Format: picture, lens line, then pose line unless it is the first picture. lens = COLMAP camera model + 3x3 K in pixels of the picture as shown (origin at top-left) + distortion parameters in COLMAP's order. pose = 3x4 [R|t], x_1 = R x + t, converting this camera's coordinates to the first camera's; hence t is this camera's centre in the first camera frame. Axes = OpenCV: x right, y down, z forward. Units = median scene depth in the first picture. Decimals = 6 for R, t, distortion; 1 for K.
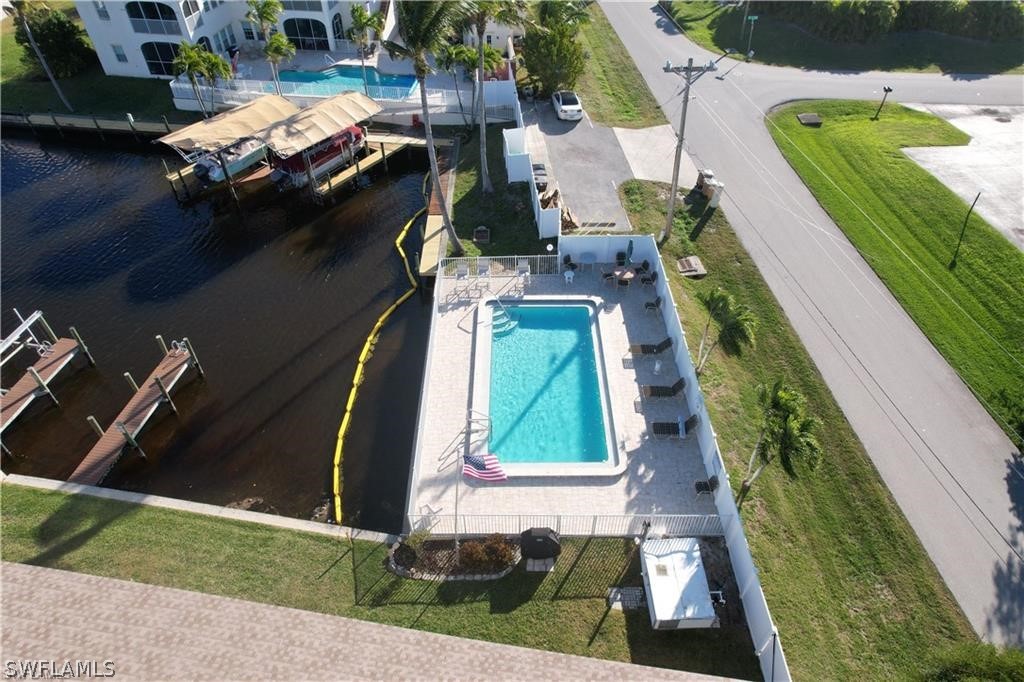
lens RADIAL K [[664.6, 0, 512.0], [0, 664.6, 341.0], [0, 0, 1]] dist [-0.086463, 0.087030]
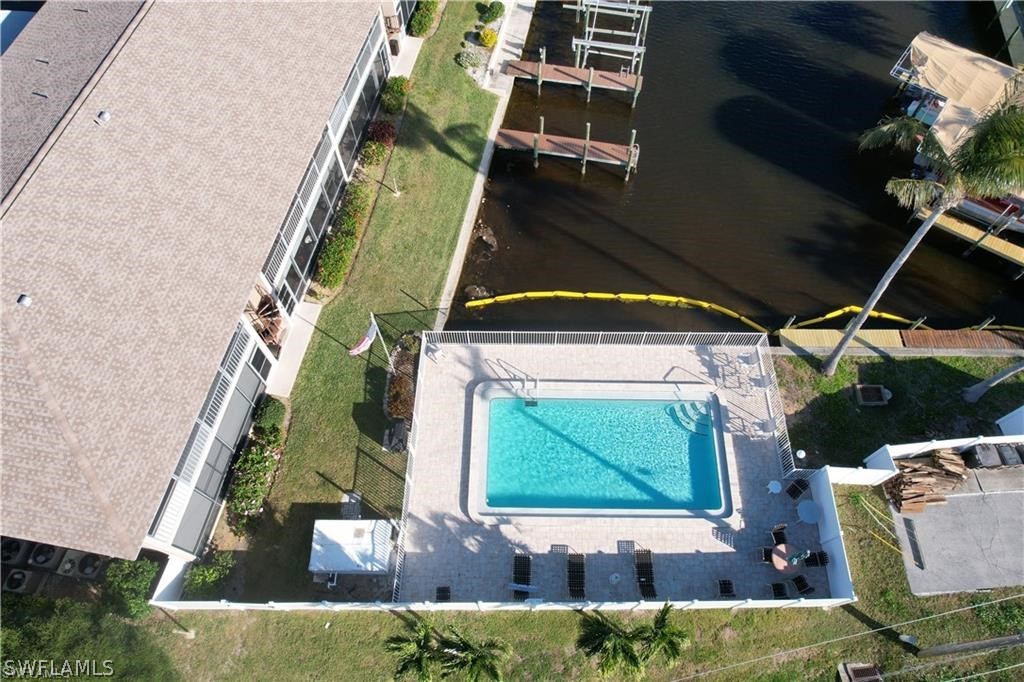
lens RADIAL K [[664.6, 0, 512.0], [0, 664.6, 341.0], [0, 0, 1]] dist [-0.086463, 0.087030]
pose [[-0.021806, 0.878489, -0.477265, 0.310090], [-0.677052, 0.338273, 0.653584, -0.452398], [0.735612, 0.337385, 0.587406, 0.267448]]
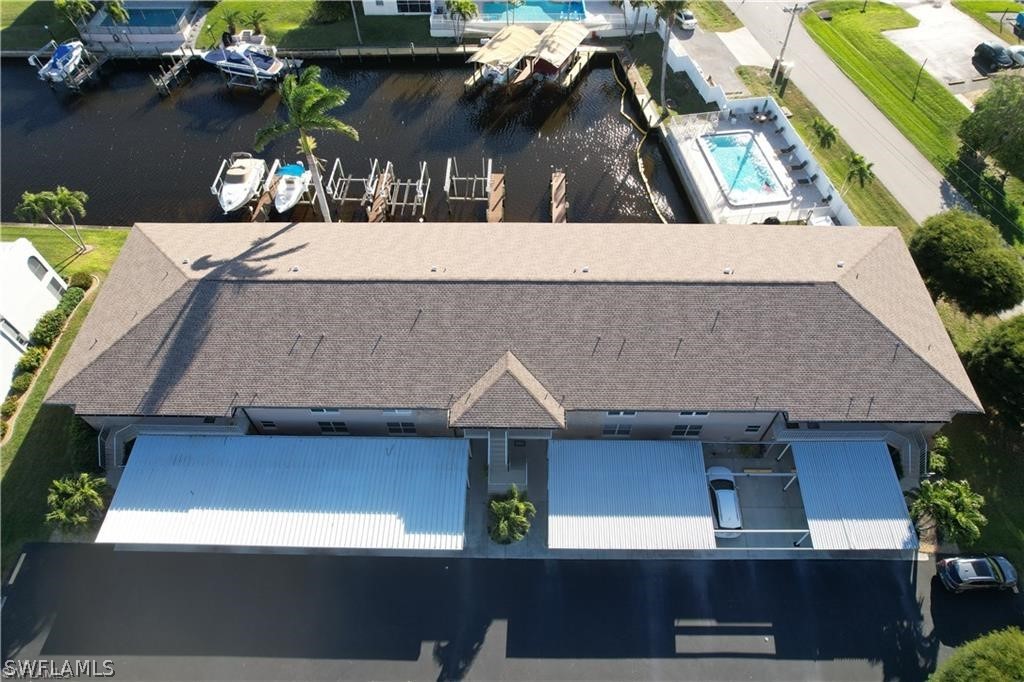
lens RADIAL K [[664.6, 0, 512.0], [0, 664.6, 341.0], [0, 0, 1]] dist [-0.086463, 0.087030]
pose [[0.990387, -0.114552, 0.077529, -0.812339], [0.099073, 0.978605, 0.180326, 0.131118], [-0.096527, -0.170912, 0.980547, -0.997349]]
